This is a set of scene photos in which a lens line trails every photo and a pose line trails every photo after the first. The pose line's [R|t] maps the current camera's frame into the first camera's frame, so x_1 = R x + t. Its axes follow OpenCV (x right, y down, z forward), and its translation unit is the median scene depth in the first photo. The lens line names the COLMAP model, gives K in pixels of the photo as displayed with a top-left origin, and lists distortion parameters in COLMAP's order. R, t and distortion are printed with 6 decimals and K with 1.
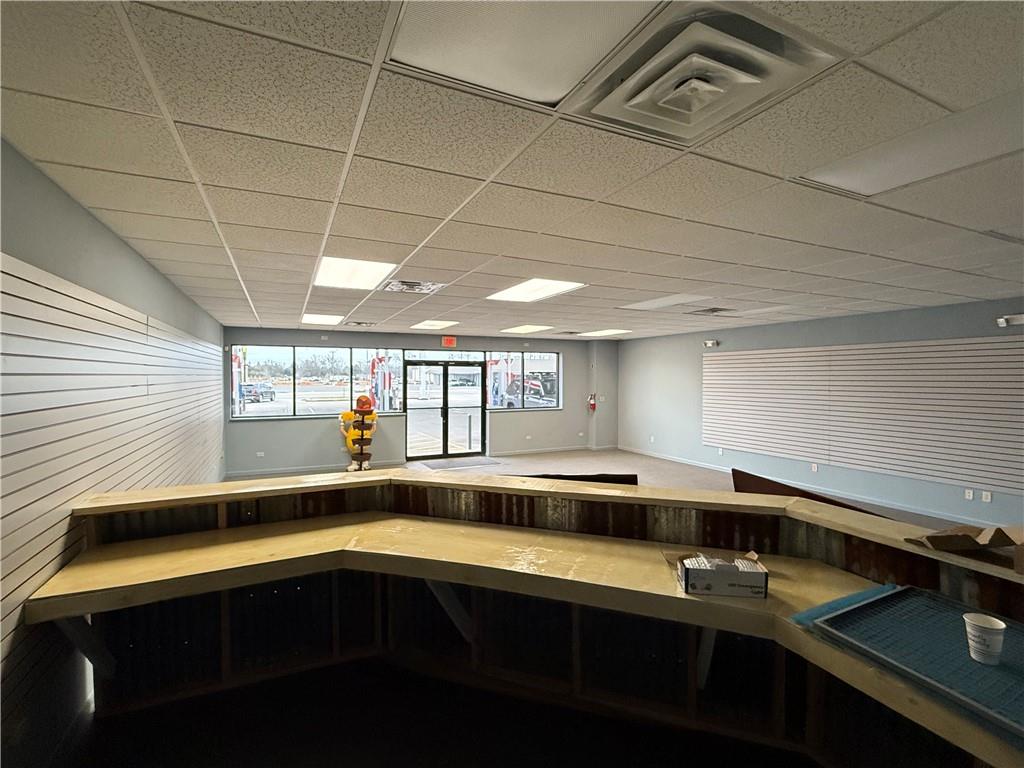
lens RADIAL K [[479.2, 0, 512.0], [0, 479.2, 384.0], [0, 0, 1]] dist [0.075453, 0.000033]
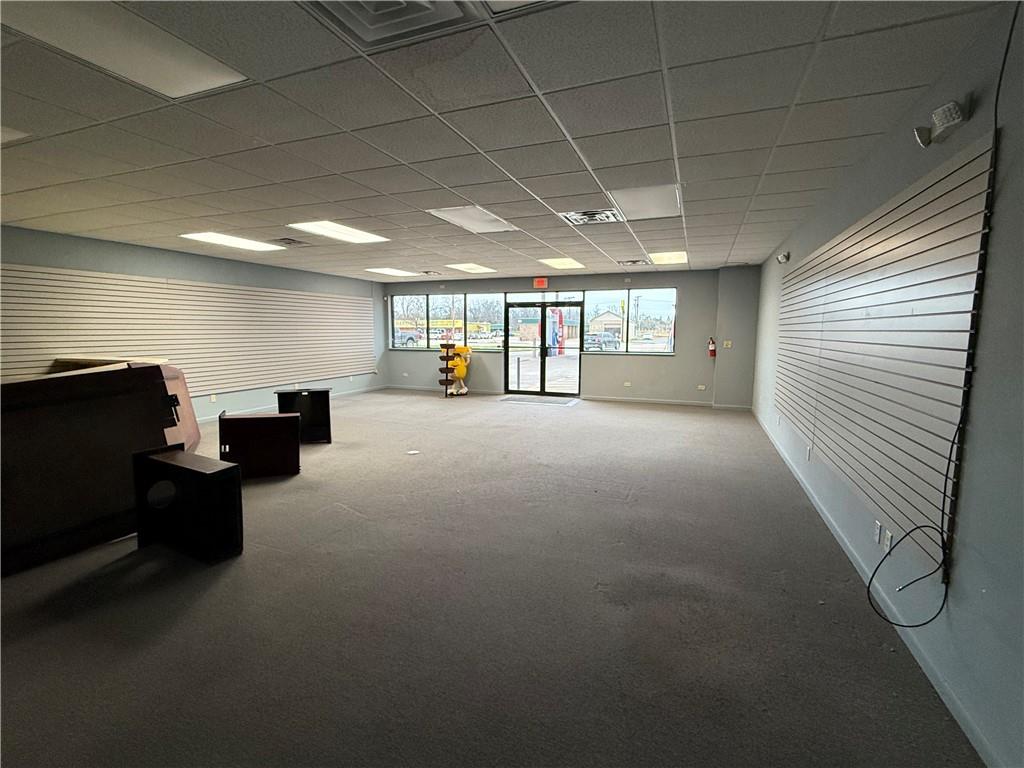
lens RADIAL K [[479.2, 0, 512.0], [0, 479.2, 384.0], [0, 0, 1]] dist [0.075453, 0.000033]
pose [[0.686557, 0.091088, -0.721347, 0.577511], [-0.003911, 0.992570, 0.121614, 0.001260], [0.727065, -0.080674, 0.681812, 0.233989]]
